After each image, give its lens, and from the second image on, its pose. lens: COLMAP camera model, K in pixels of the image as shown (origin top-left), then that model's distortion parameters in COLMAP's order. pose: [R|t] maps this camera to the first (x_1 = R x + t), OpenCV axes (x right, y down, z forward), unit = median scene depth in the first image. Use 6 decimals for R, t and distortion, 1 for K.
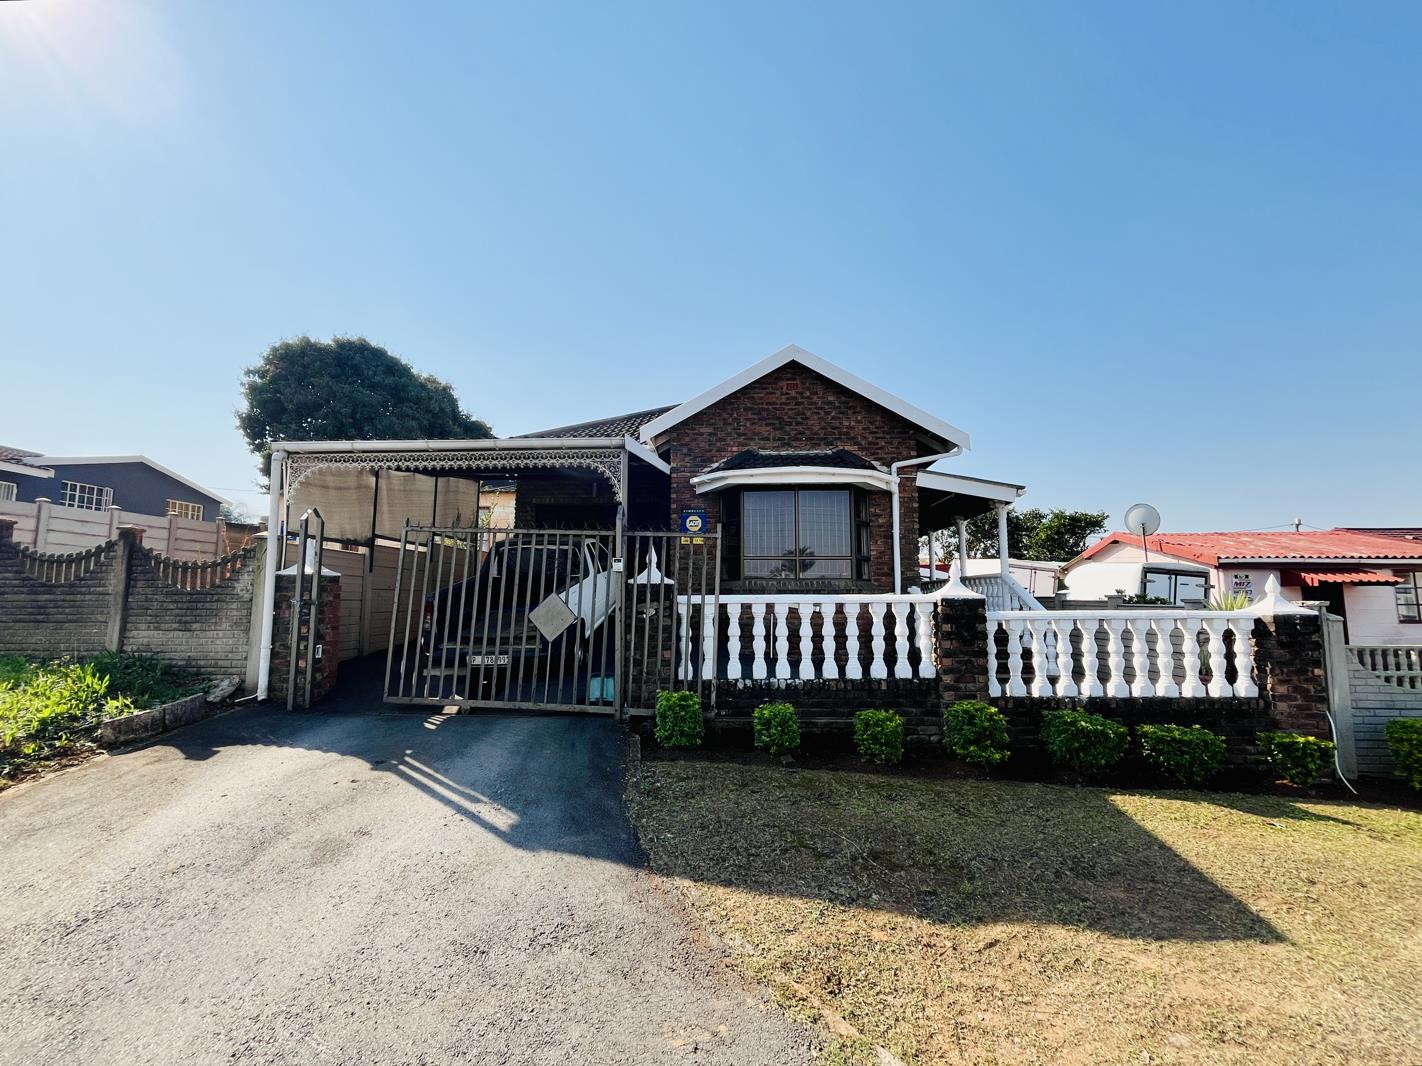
lens RADIAL K [[570.2, 0, 717.2], [0, 570.2, 534.2], [0, 0, 1]] dist [-0.002441, -0.000070]
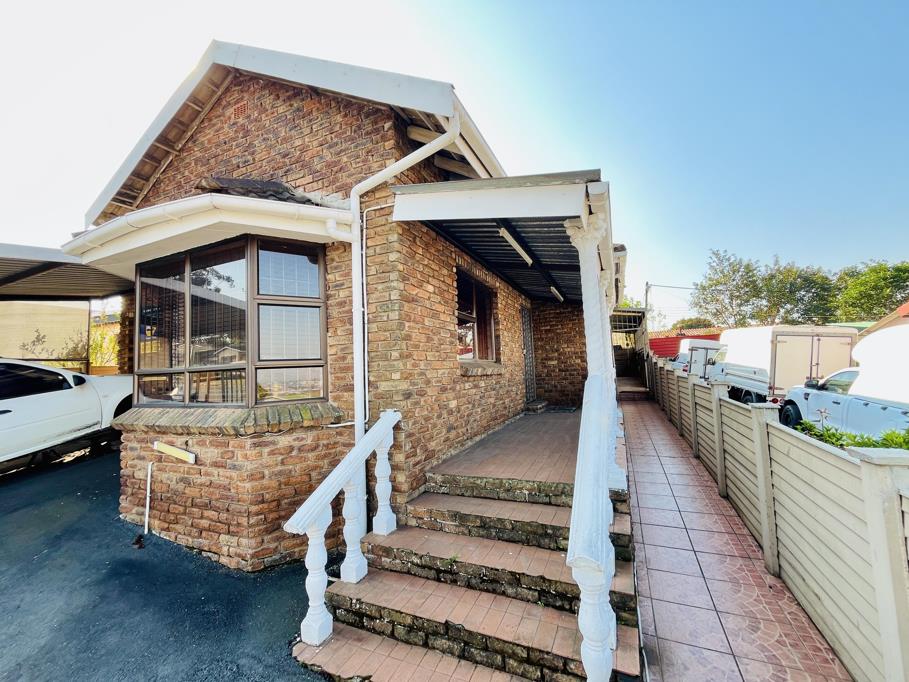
lens RADIAL K [[364.5, 0, 452.7], [0, 364.5, 340.7], [0, 0, 1]] dist [-0.002441, -0.000070]
pose [[0.933240, -0.072443, -0.351874, 0.506566], [0.086612, 0.995937, 0.024669, 0.023380], [0.348657, -0.053498, 0.935722, 0.681239]]
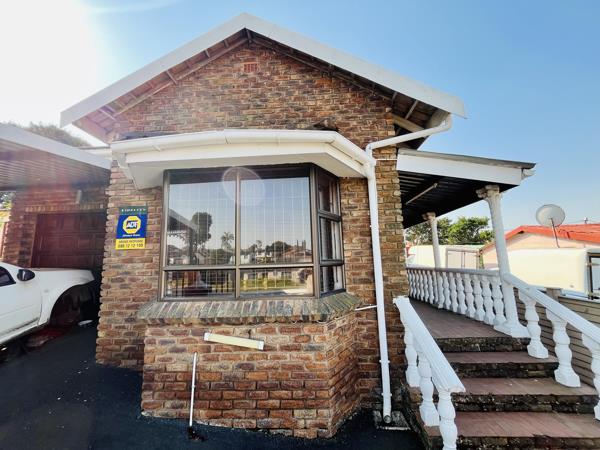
lens RADIAL K [[240.6, 0, 300.3], [0, 240.6, 225.1], [0, 0, 1]] dist [-0.002441, -0.000070]
pose [[0.999475, -0.032202, 0.003509, 0.202982], [0.032319, 0.998632, -0.041102, 0.004000], [-0.002180, 0.041194, 0.999149, 0.646290]]
